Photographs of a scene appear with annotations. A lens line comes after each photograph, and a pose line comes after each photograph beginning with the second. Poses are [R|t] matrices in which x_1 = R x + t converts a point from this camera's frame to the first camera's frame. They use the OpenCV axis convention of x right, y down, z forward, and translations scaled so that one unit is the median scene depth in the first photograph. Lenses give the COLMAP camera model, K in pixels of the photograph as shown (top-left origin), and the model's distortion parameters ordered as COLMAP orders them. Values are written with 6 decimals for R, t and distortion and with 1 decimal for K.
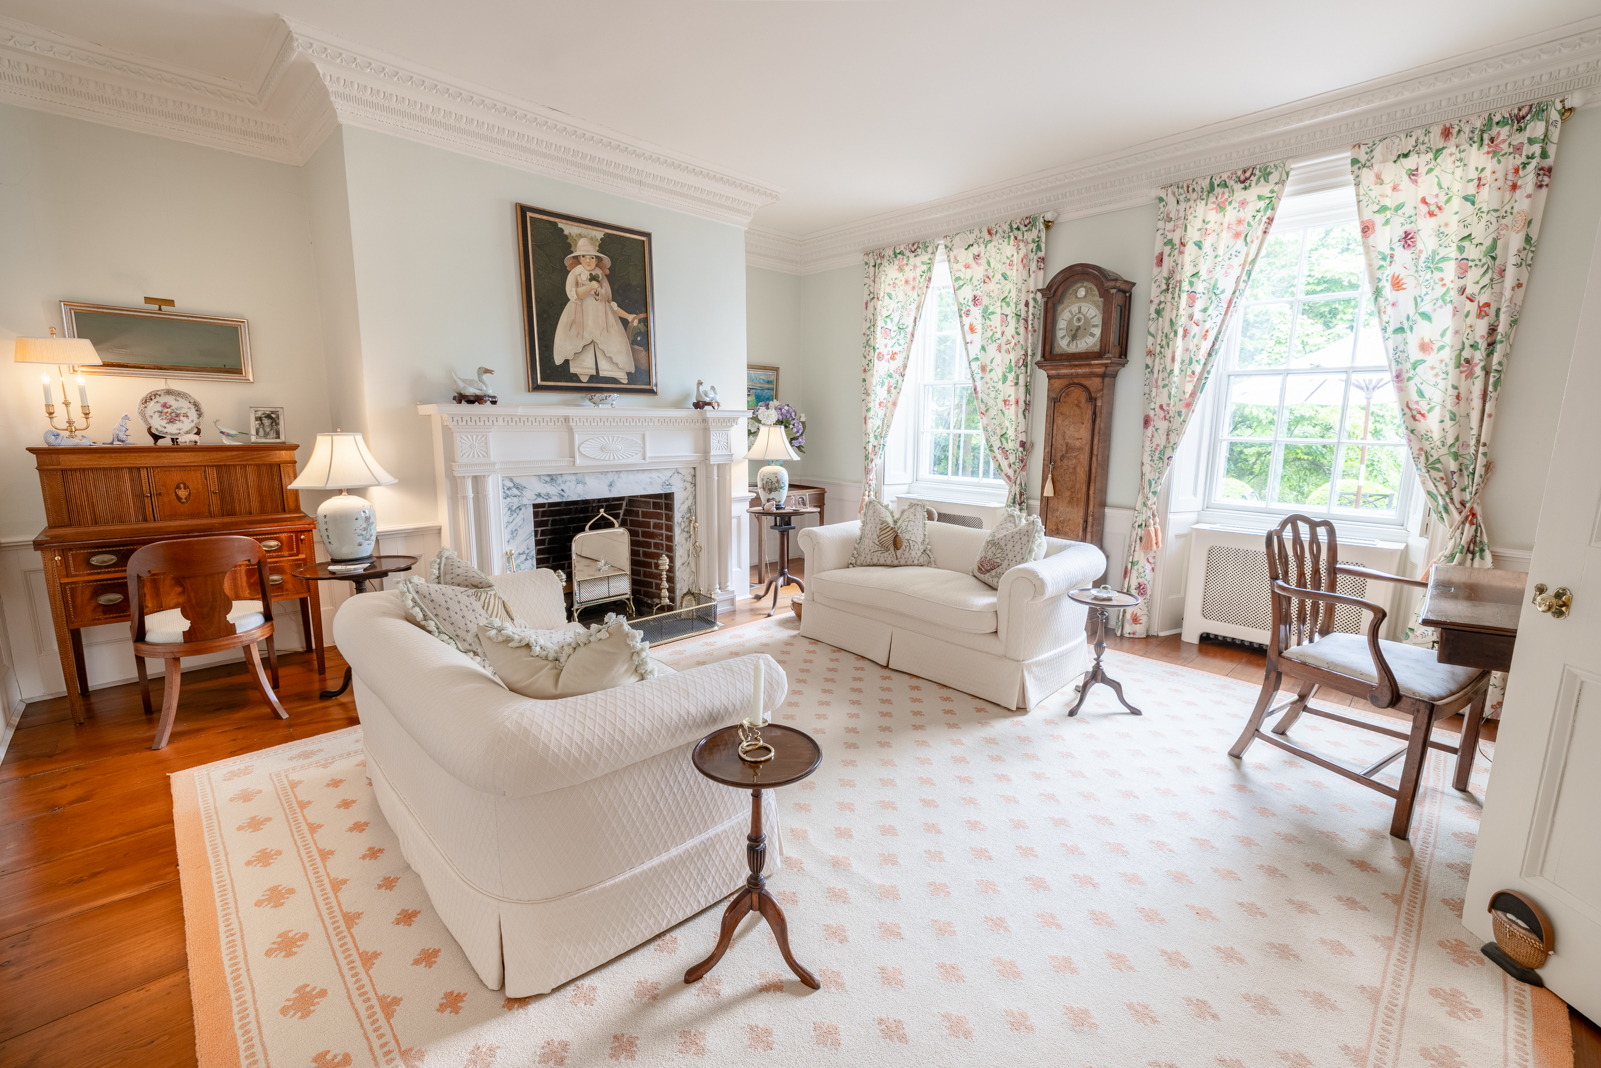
lens RADIAL K [[669.3, 0, 800.5], [0, 669.3, 534.0], [0, 0, 1]] dist [0.001588, 0.000055]
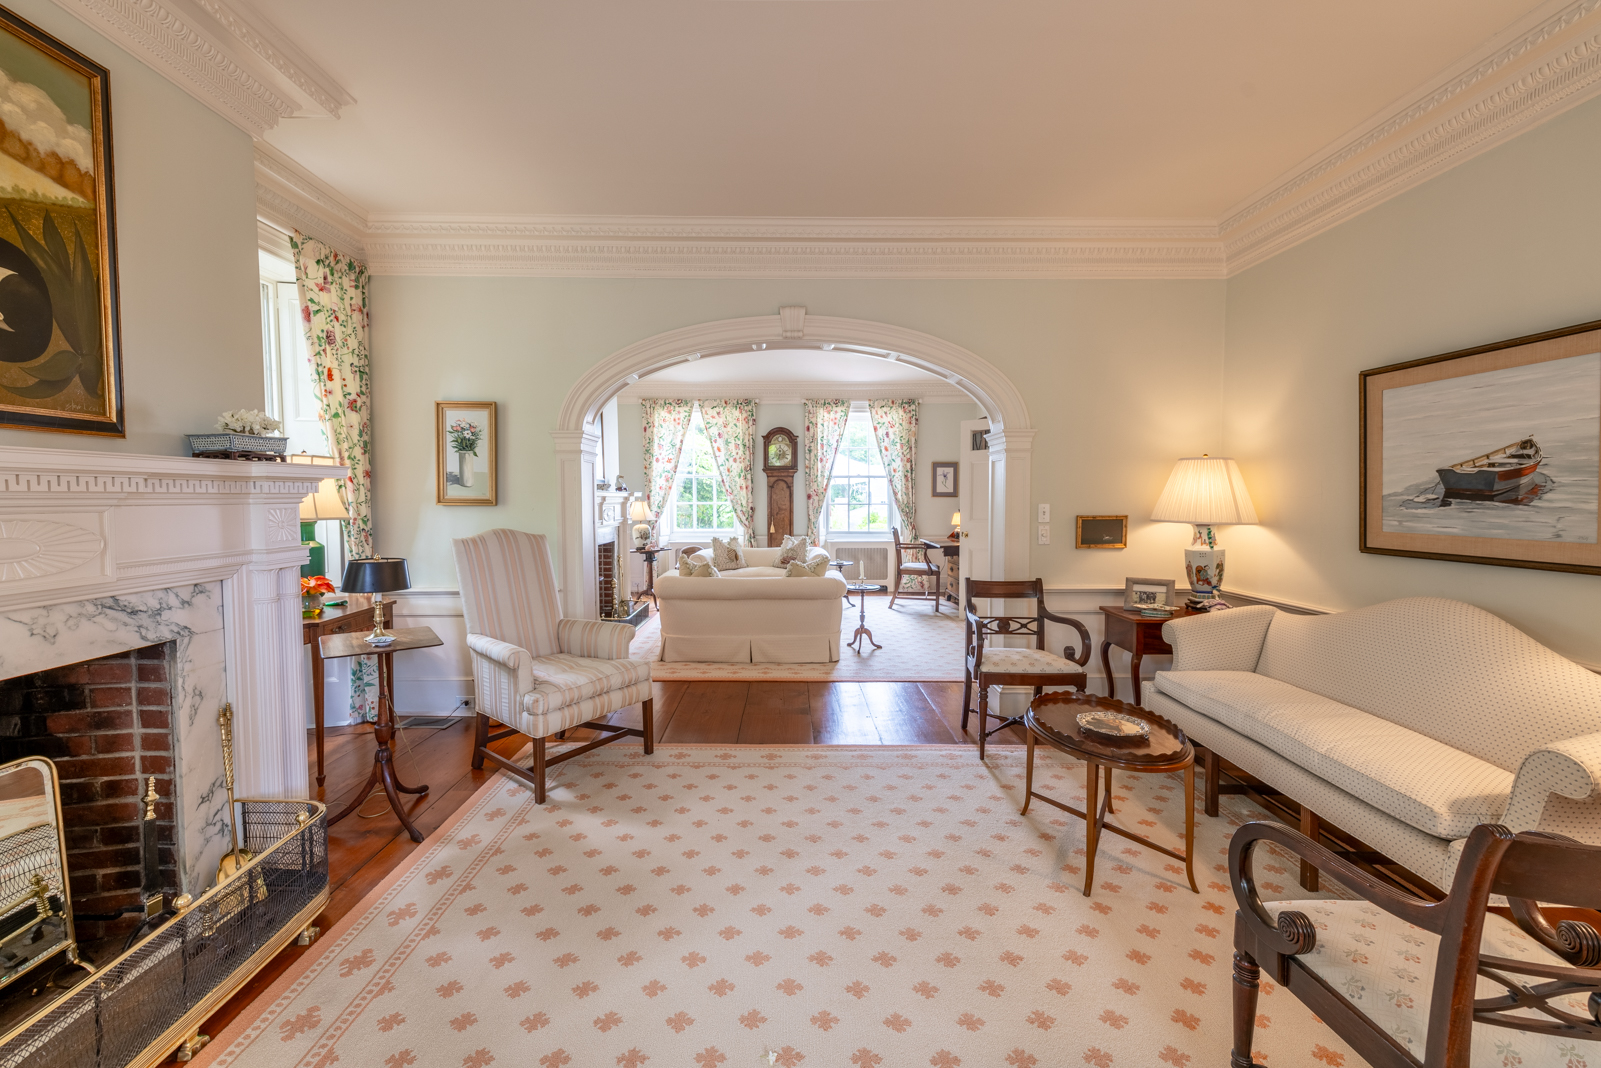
lens RADIAL K [[669.3, 0, 800.5], [0, 669.3, 534.0], [0, 0, 1]] dist [0.001588, 0.000055]
pose [[0.679874, -0.049847, 0.731633, -1.130253], [0.130818, 0.989928, -0.054118, 0.074403], [-0.721566, 0.132504, 0.679547, -0.490554]]
